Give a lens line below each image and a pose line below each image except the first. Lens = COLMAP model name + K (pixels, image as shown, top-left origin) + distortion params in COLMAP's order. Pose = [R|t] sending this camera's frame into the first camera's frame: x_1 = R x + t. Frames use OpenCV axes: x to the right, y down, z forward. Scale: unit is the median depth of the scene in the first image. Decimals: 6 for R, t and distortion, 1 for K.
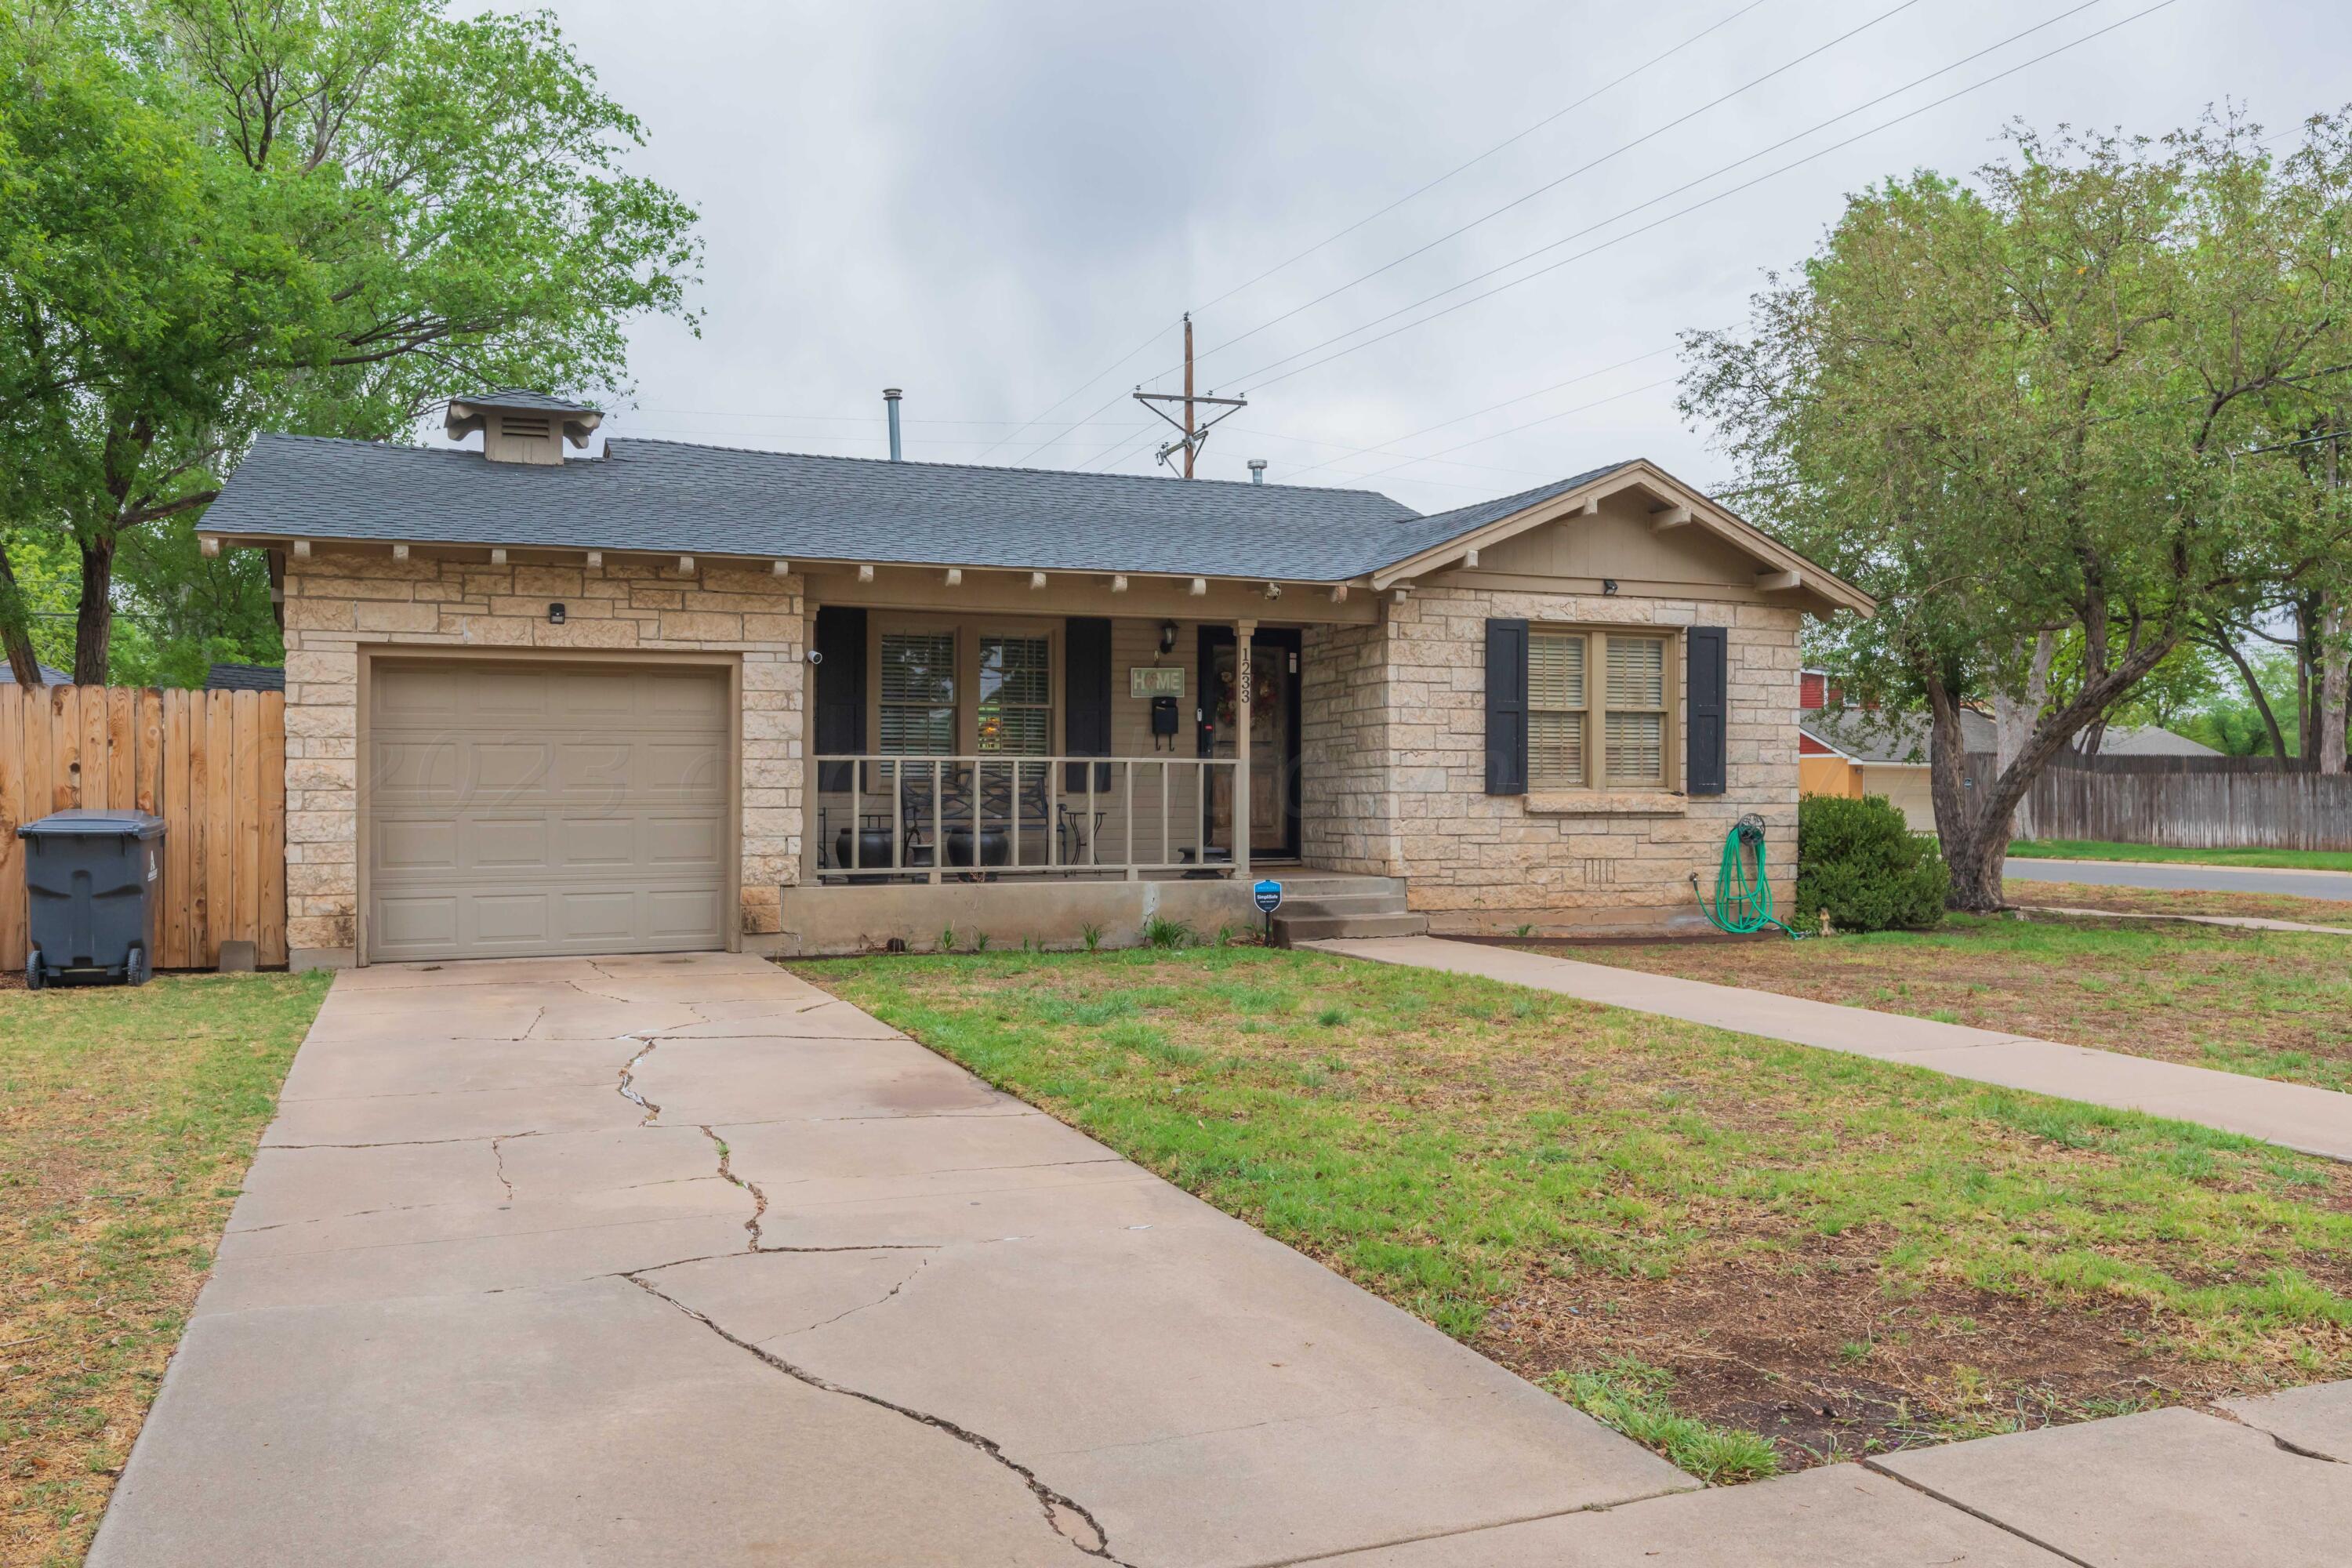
lens RADIAL K [[1840.6, 0, 1223.5], [0, 1840.6, 783.6], [0, 0, 1]] dist [0.003556, -0.001065]
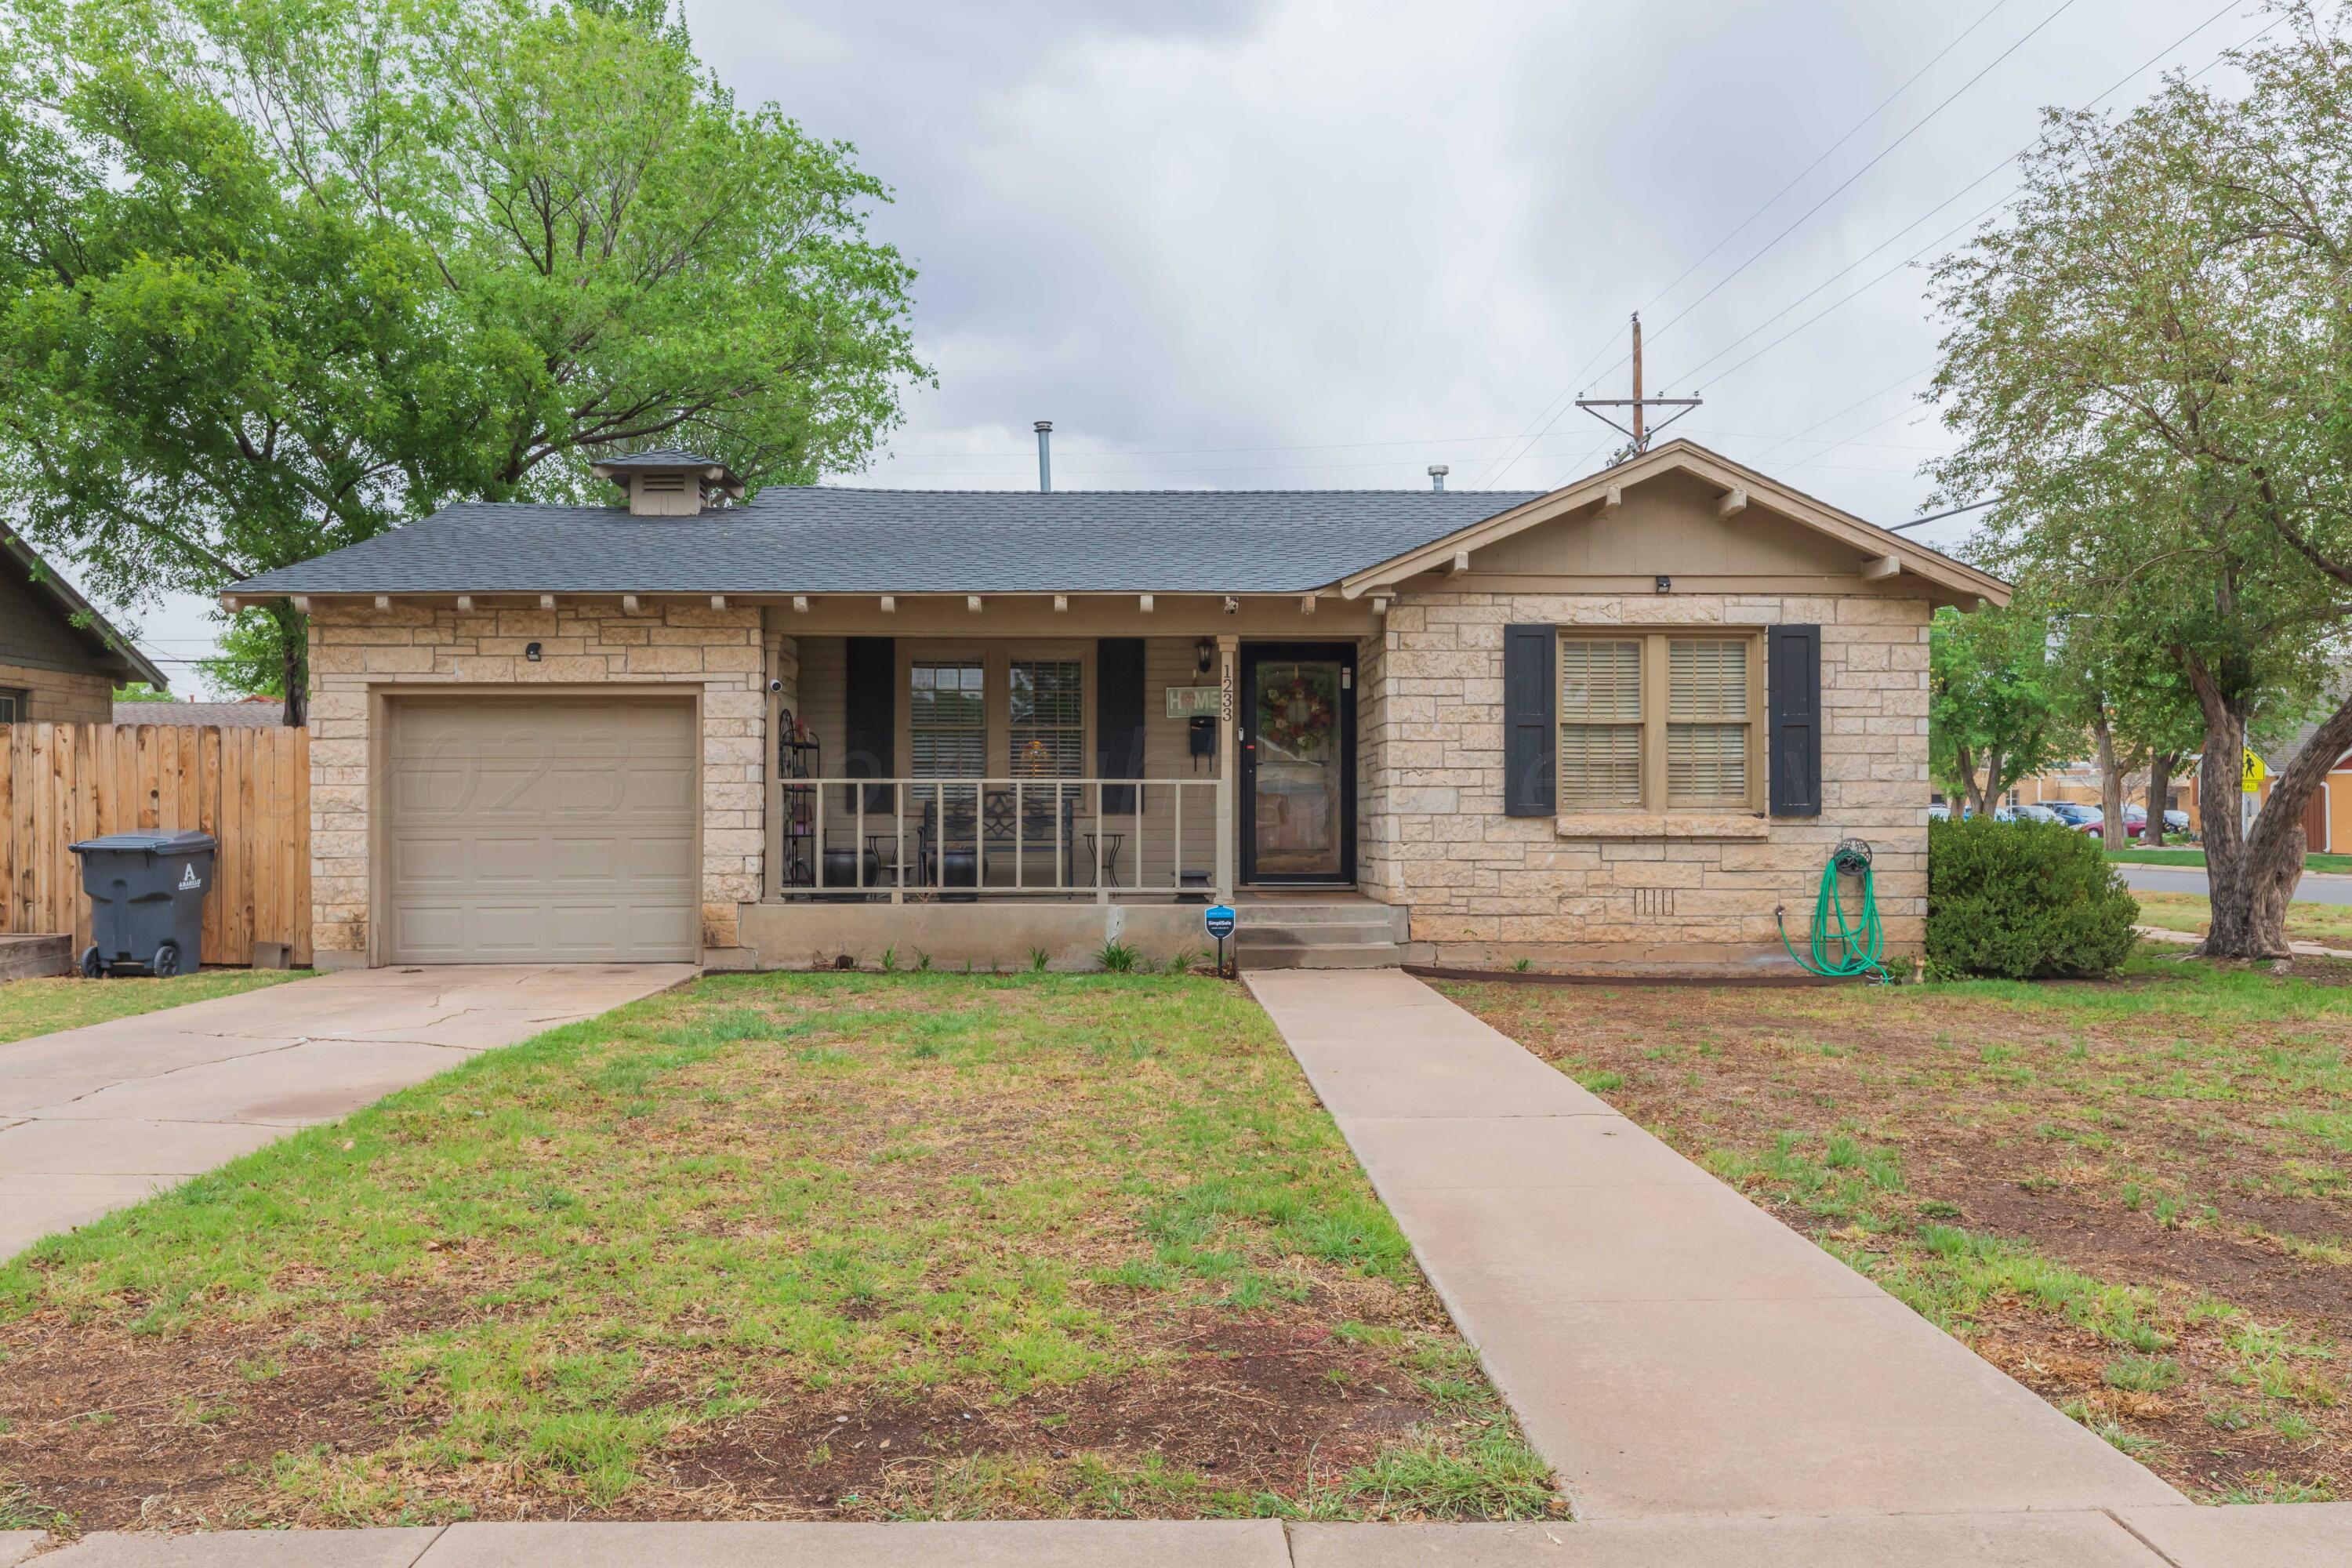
lens RADIAL K [[1840.6, 0, 1223.5], [0, 1840.6, 783.6], [0, 0, 1]] dist [0.003556, -0.001065]
pose [[0.936982, -0.006067, -0.349326, 0.330303], [0.002024, 0.999927, -0.011938, 0.000260], [0.349373, 0.010479, 0.936925, 0.091219]]
